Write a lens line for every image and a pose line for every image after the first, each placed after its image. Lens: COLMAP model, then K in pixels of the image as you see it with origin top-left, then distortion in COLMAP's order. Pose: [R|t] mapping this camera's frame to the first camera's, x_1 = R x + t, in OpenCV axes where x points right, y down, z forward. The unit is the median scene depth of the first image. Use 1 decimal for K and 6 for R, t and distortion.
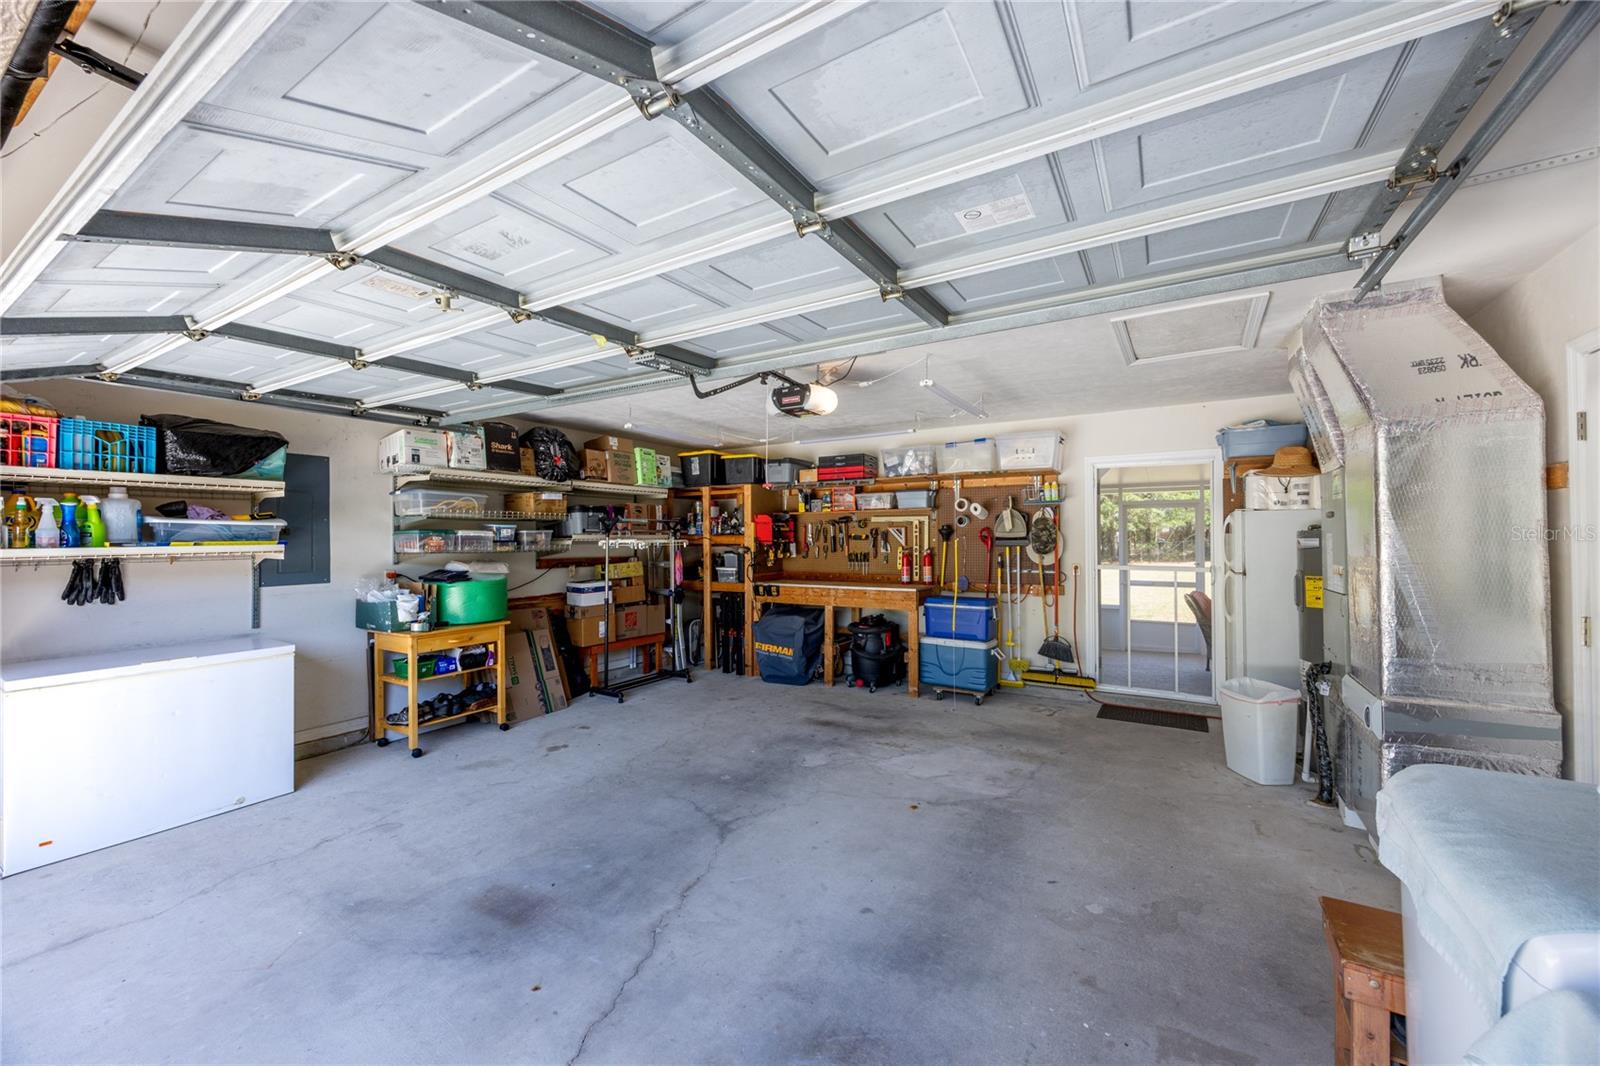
lens RADIAL K [[618.0, 0, 804.2], [0, 618.0, 529.4], [0, 0, 1]] dist [-0.001045, -0.000752]
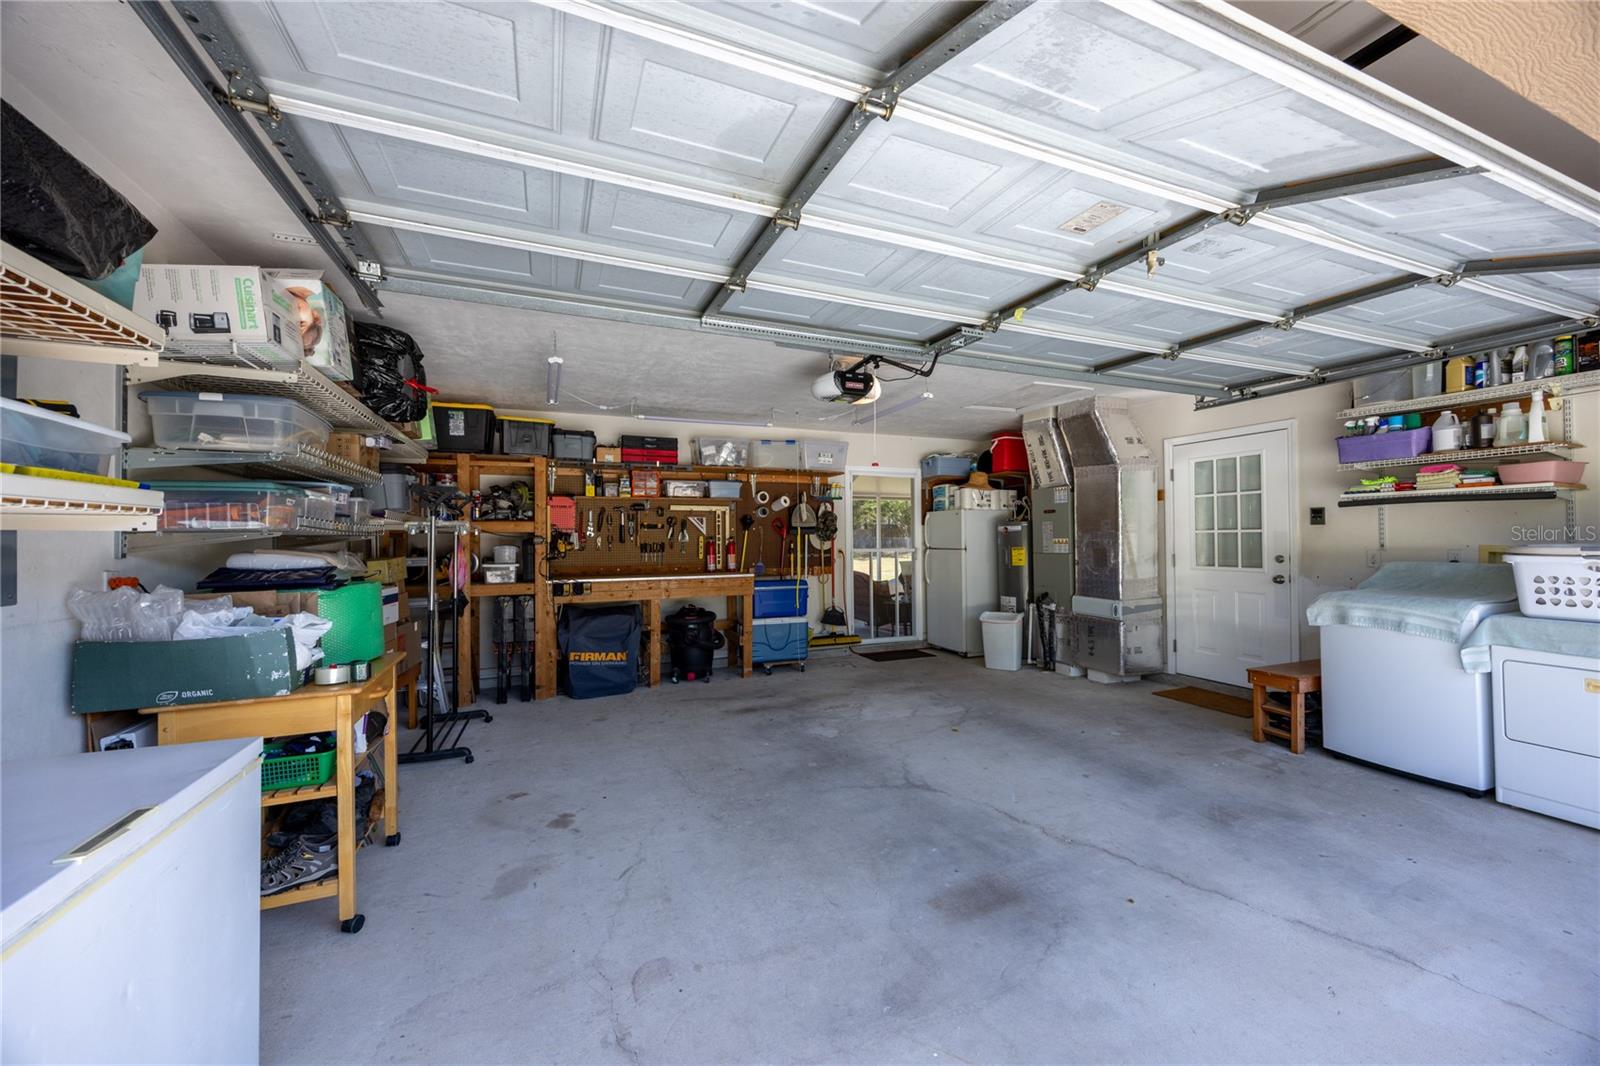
lens RADIAL K [[618.0, 0, 810.2], [0, 618.0, 531.3], [0, 0, 1]] dist [-0.001045, -0.000752]
pose [[0.584034, 0.011342, 0.811650, -0.835275], [-0.004105, 0.999931, -0.011019, 0.046448], [-0.811719, 0.003104, 0.584040, 0.406137]]
